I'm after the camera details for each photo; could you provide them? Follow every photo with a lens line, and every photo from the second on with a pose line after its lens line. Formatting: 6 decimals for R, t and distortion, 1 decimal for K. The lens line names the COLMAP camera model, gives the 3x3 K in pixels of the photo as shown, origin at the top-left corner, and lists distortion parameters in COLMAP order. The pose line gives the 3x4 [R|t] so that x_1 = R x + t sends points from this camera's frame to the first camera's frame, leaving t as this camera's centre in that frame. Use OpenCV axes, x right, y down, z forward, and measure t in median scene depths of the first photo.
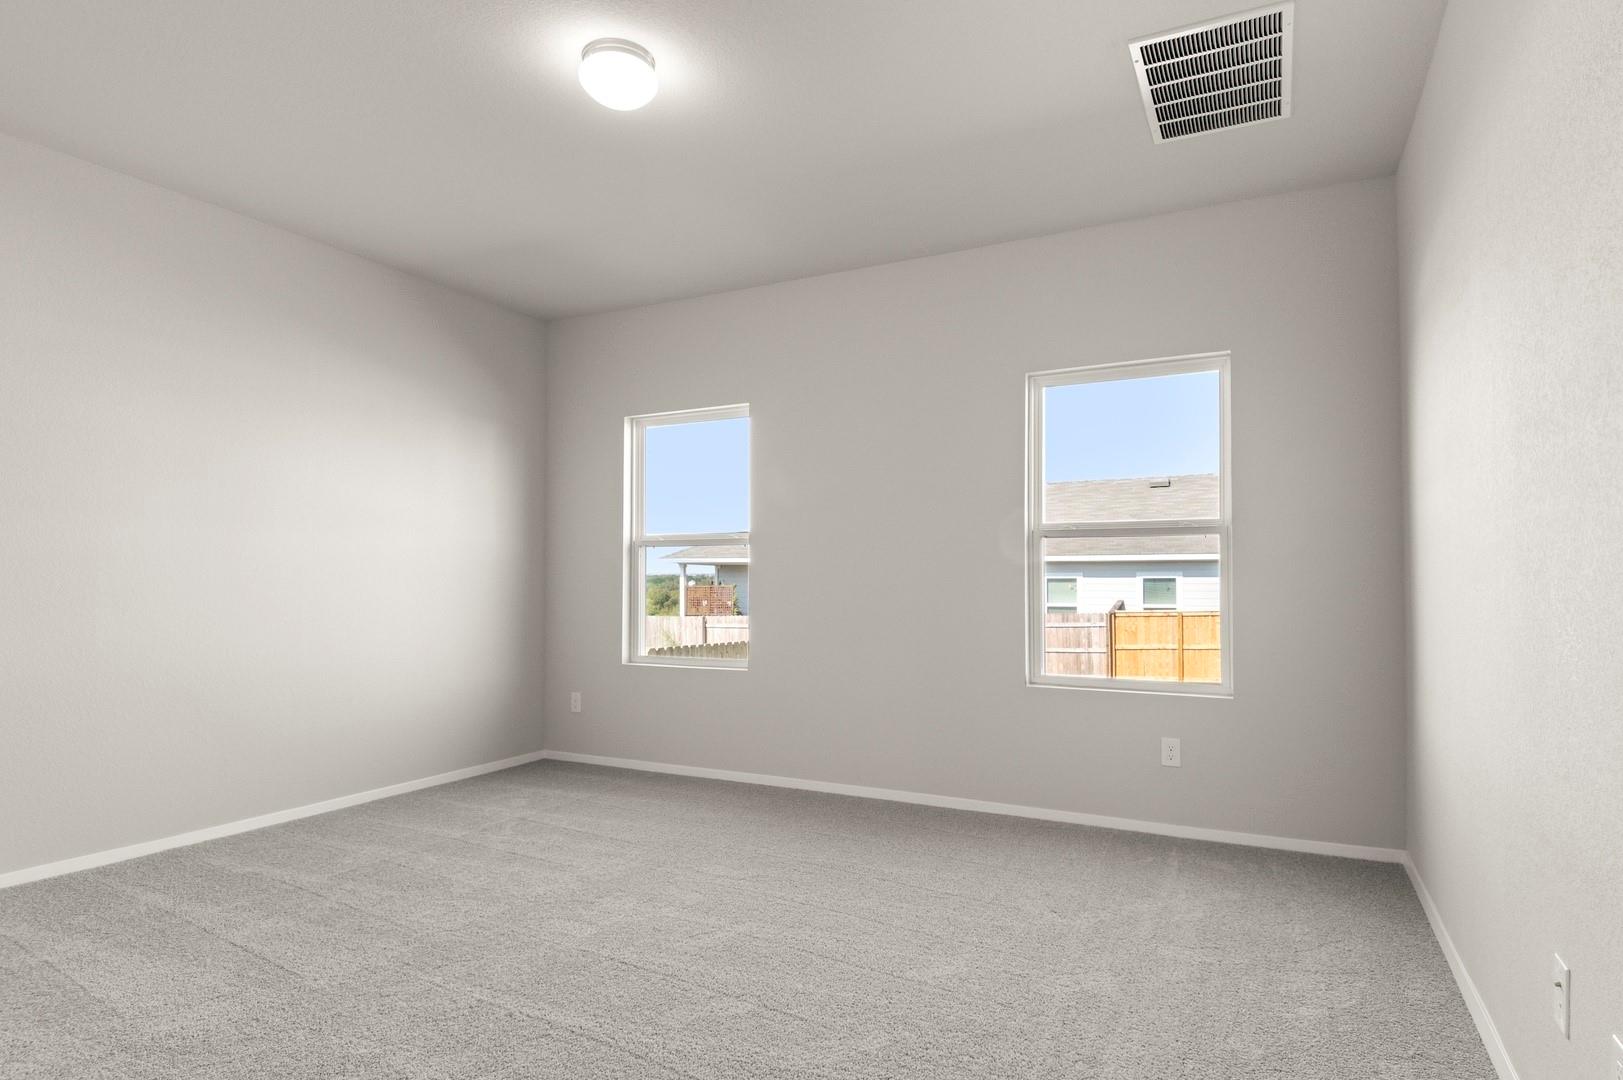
lens RADIAL K [[860.9, 0, 837.0], [0, 860.9, 555.6], [0, 0, 1]] dist [0.030156, -0.041793]
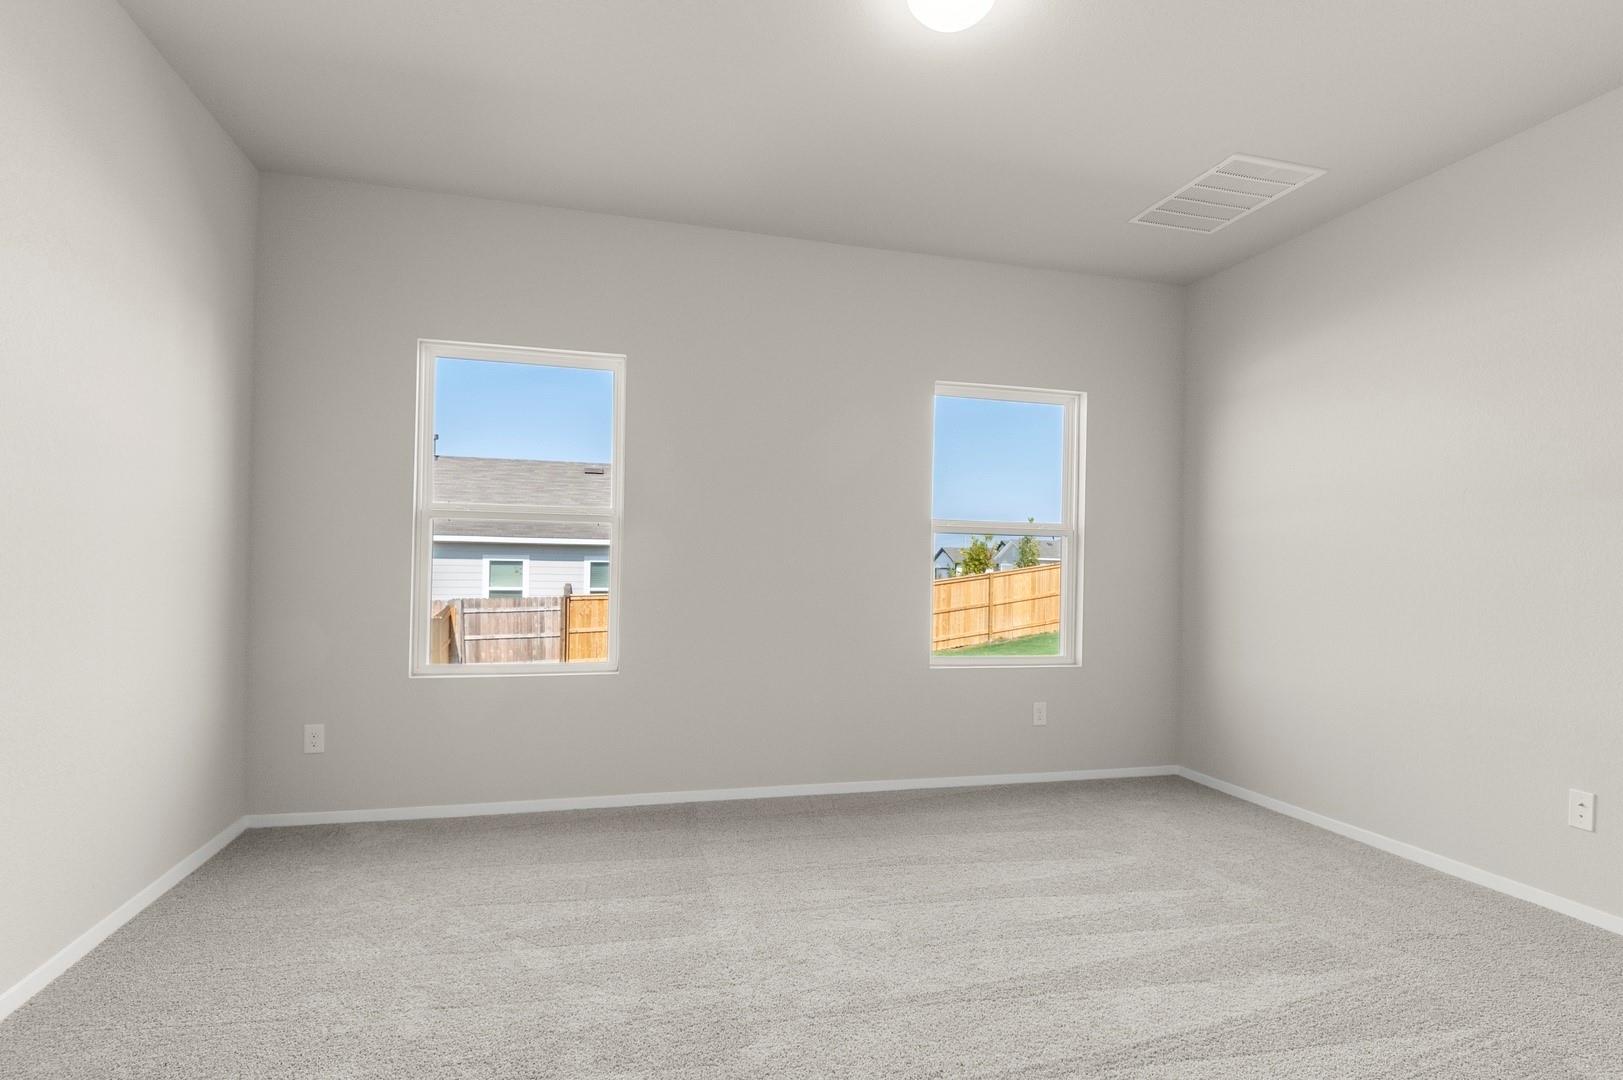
lens RADIAL K [[860.9, 0, 837.0], [0, 860.9, 555.6], [0, 0, 1]] dist [0.030156, -0.041793]
pose [[0.738831, 0.021198, 0.673558, -0.120545], [-0.035121, 0.999358, 0.007073, 0.001294], [-0.672975, -0.028882, 0.739101, 0.056623]]
